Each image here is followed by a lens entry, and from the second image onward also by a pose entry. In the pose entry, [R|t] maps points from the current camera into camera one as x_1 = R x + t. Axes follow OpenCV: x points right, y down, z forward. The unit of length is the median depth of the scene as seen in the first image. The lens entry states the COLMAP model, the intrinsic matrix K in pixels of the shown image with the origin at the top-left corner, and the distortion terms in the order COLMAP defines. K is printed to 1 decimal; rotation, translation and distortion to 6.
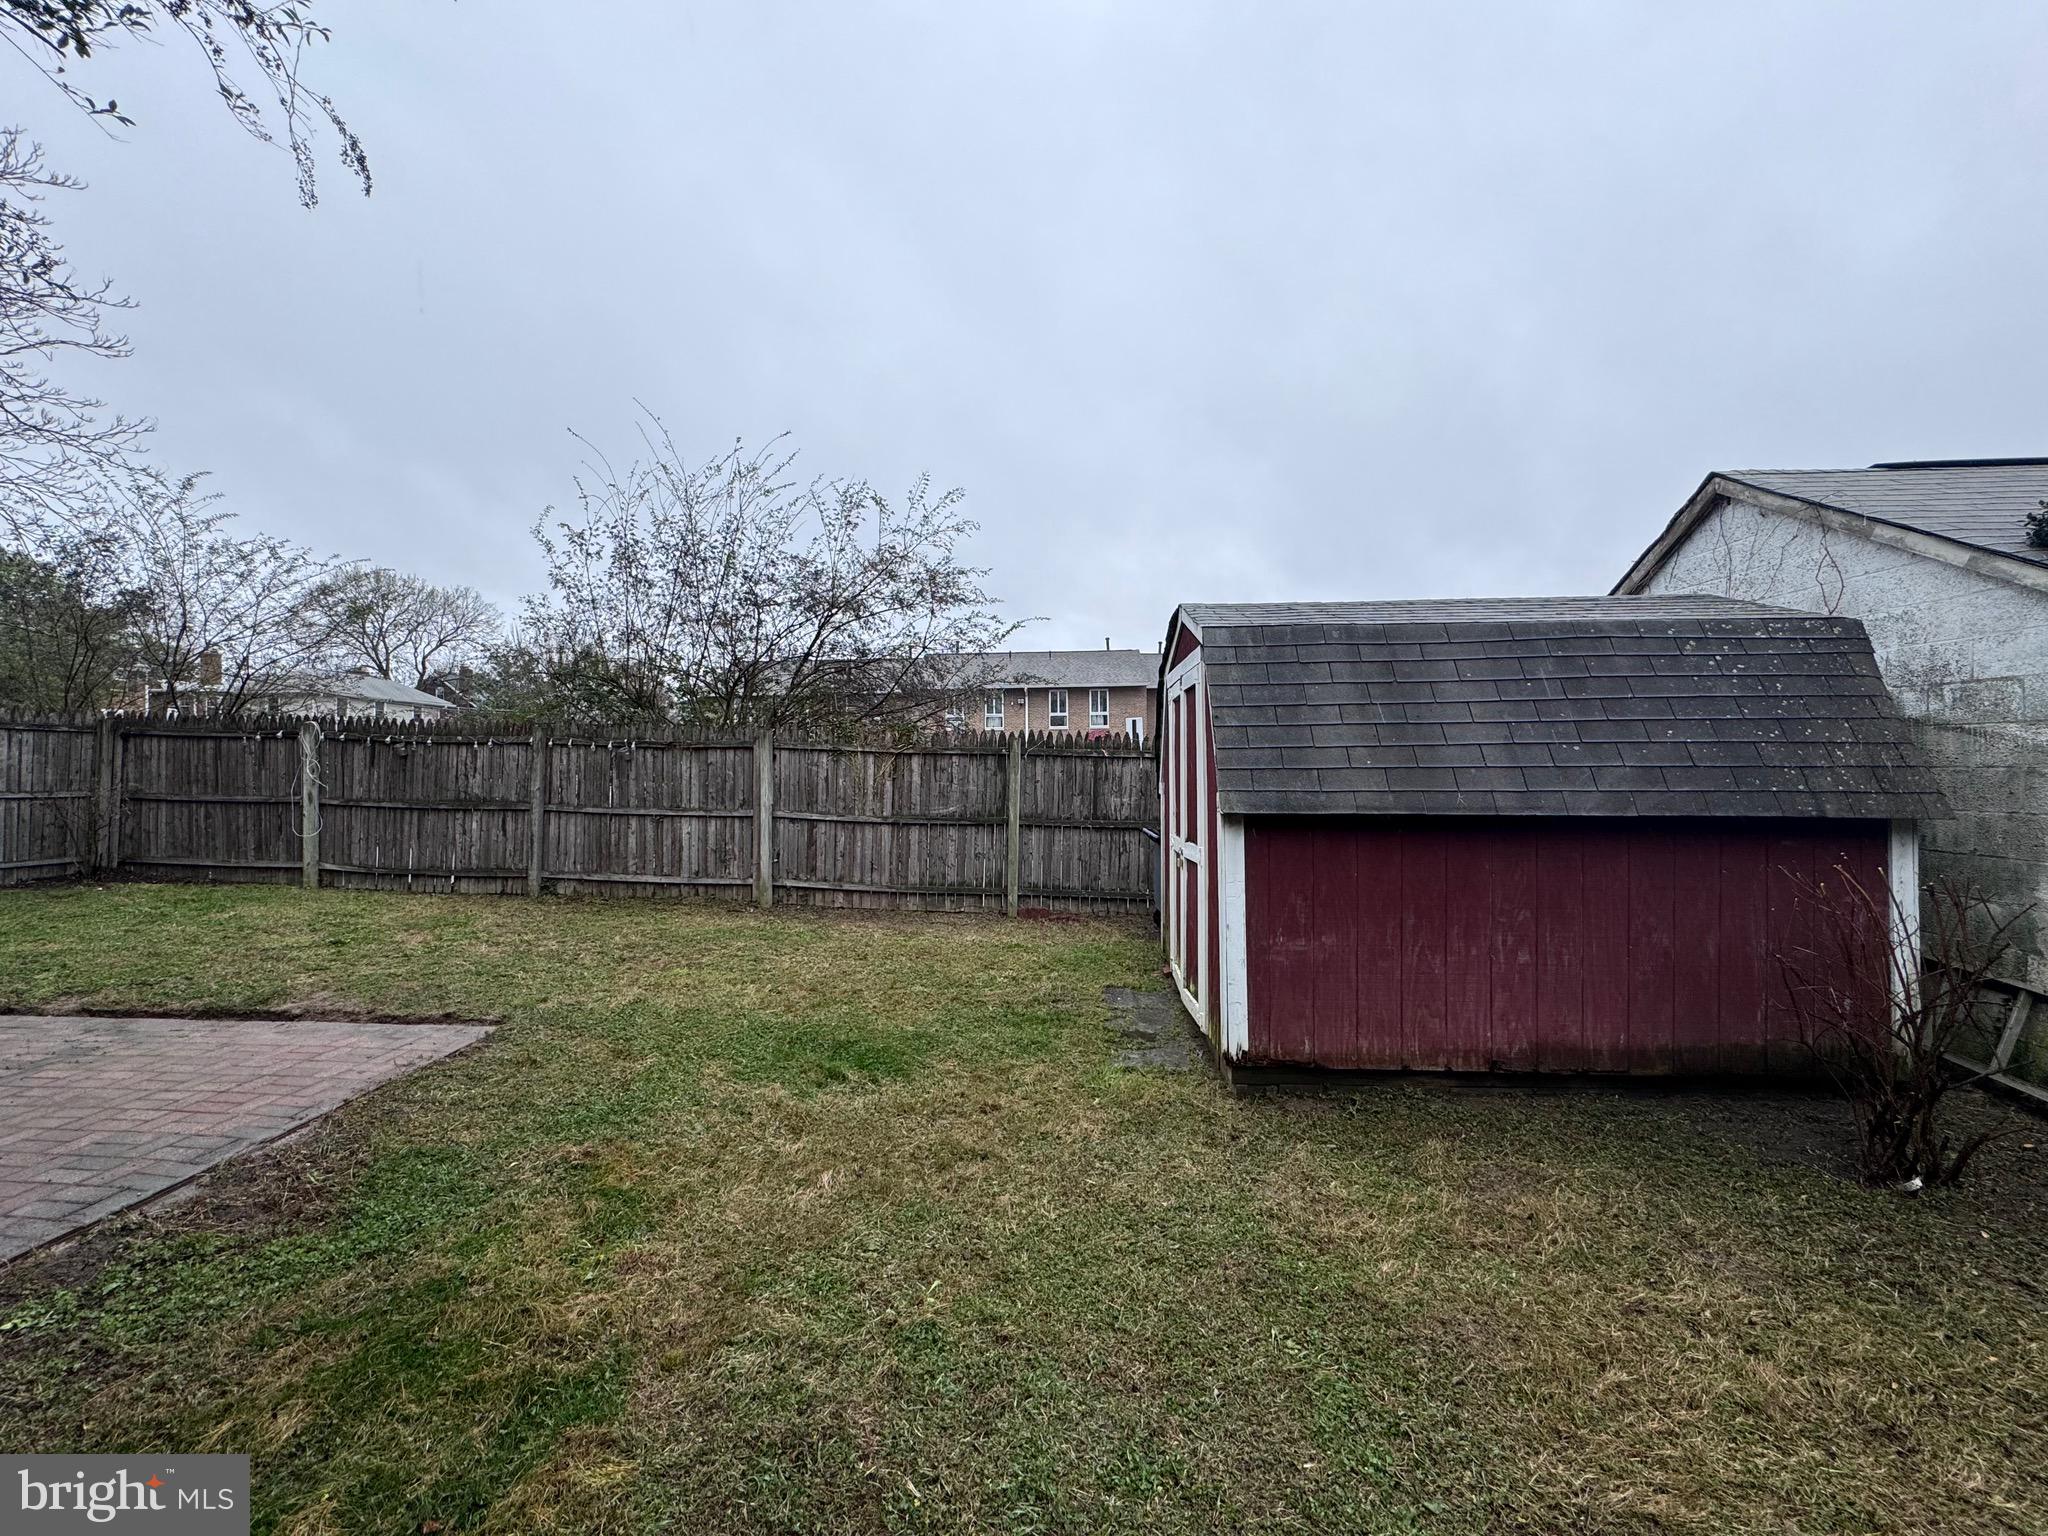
lens RADIAL K [[820.5, 0, 1021.8], [0, 820.5, 767.3], [0, 0, 1]] dist [-0.001841, -0.000160]
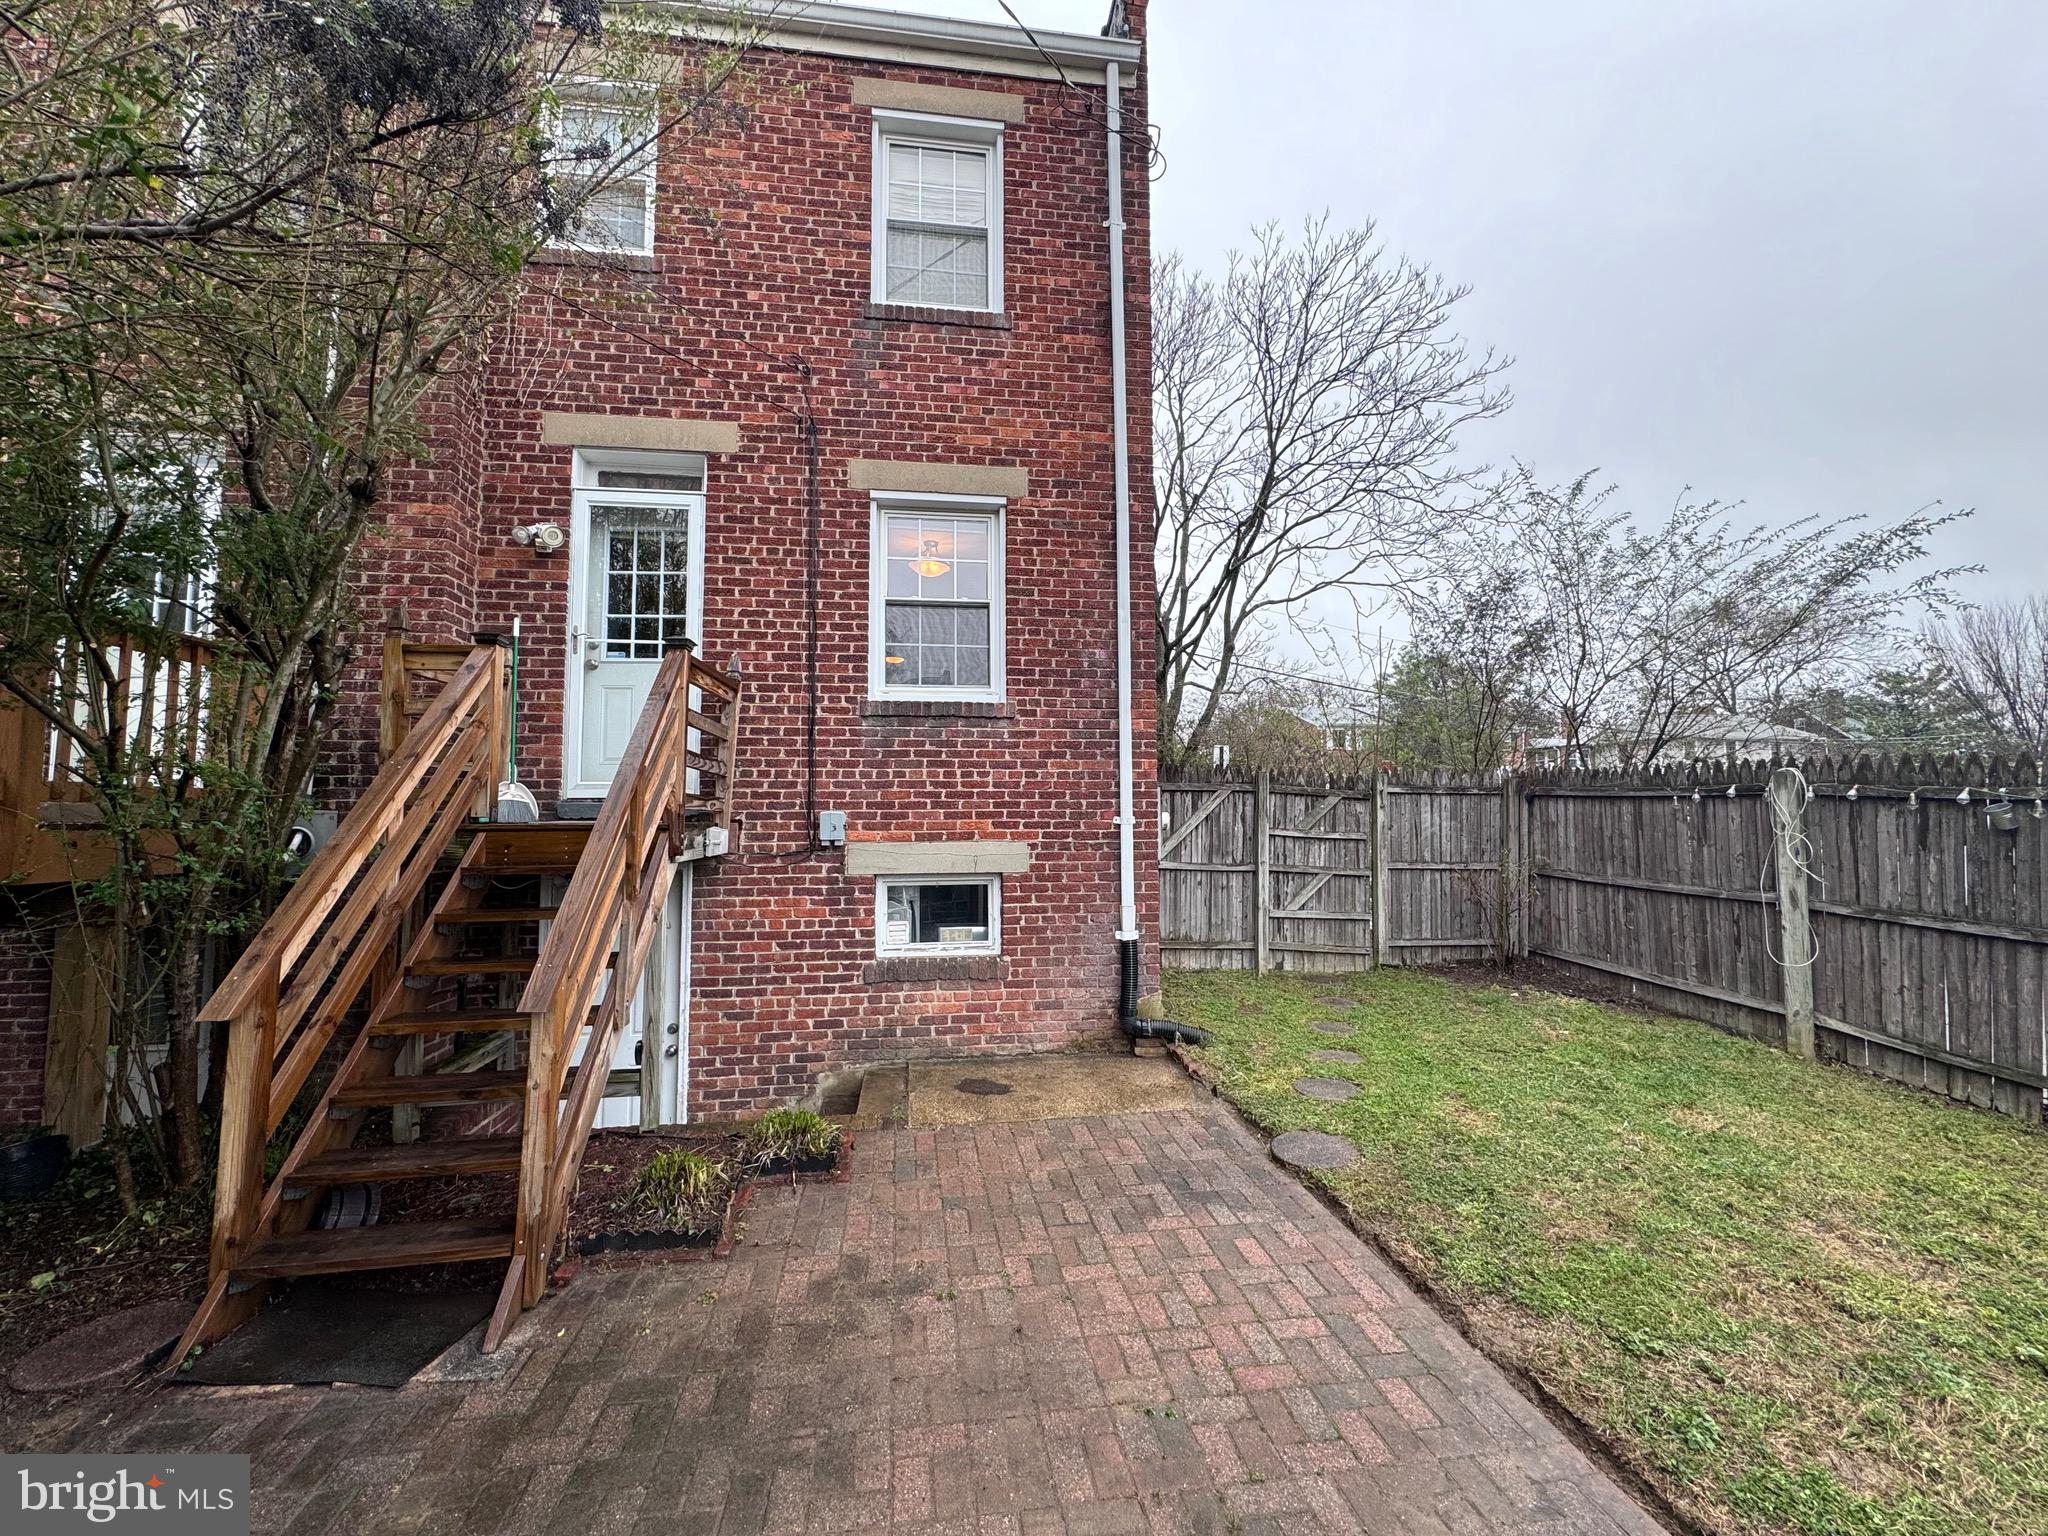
lens RADIAL K [[820.5, 0, 1022.4], [0, 820.5, 770.9], [0, 0, 1]] dist [-0.001841, -0.000160]
pose [[0.204062, -0.050396, -0.977660, -0.398285], [0.003430, 0.998705, -0.050764, -0.025643], [0.978952, 0.007005, 0.203971, 0.336311]]
